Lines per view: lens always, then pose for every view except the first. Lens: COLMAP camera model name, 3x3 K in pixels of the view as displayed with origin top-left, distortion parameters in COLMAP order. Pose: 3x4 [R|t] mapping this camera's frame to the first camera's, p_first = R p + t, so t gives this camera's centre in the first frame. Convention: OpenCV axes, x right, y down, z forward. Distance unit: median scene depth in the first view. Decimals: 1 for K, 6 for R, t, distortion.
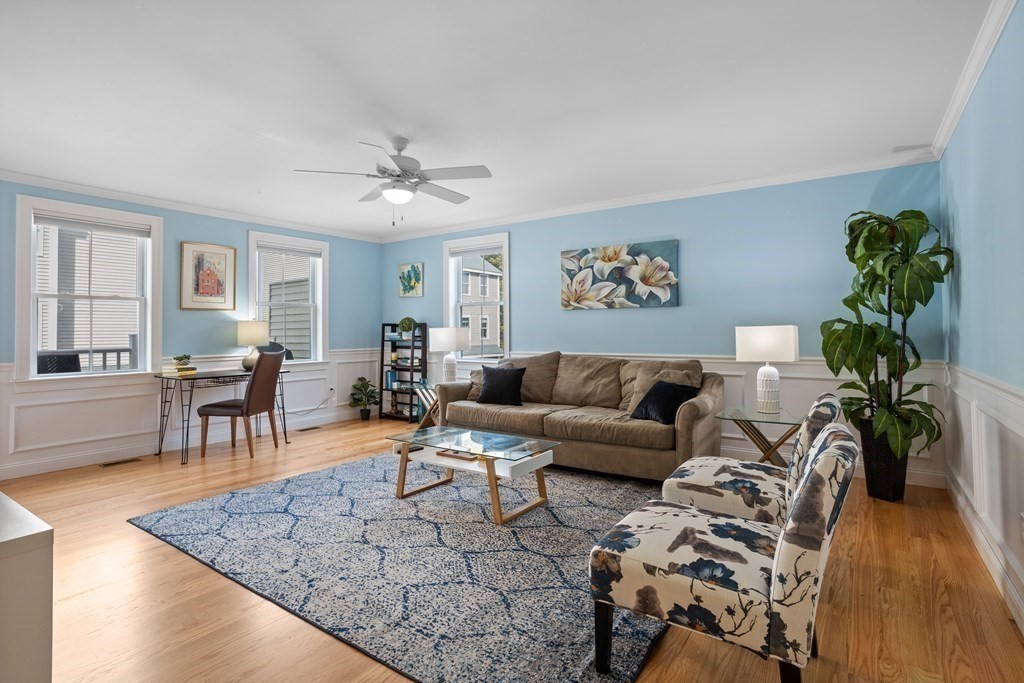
lens RADIAL K [[508.0, 0, 517.7], [0, 508.0, 328.4], [0, 0, 1]] dist [-0.037200, 0.024887]
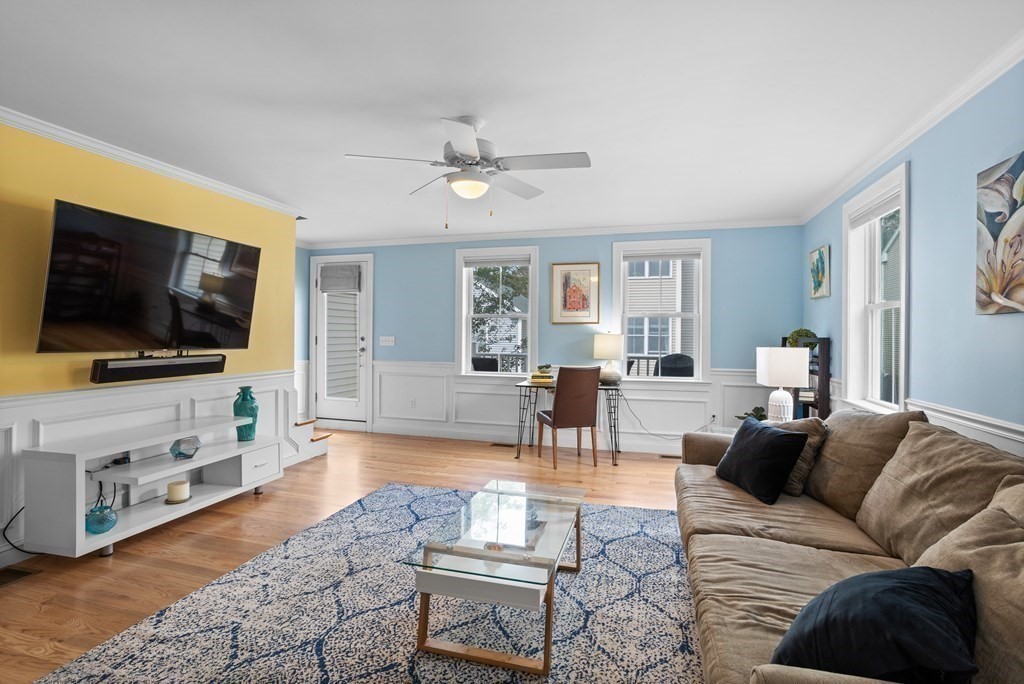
lens RADIAL K [[508.0, 0, 517.7], [0, 508.0, 328.9], [0, 0, 1]] dist [-0.037200, 0.024887]
pose [[0.309098, 0.000174, -0.951030, 0.431316], [-0.008118, 0.999964, -0.002455, -0.024497], [0.950995, 0.008480, 0.309089, 0.615357]]
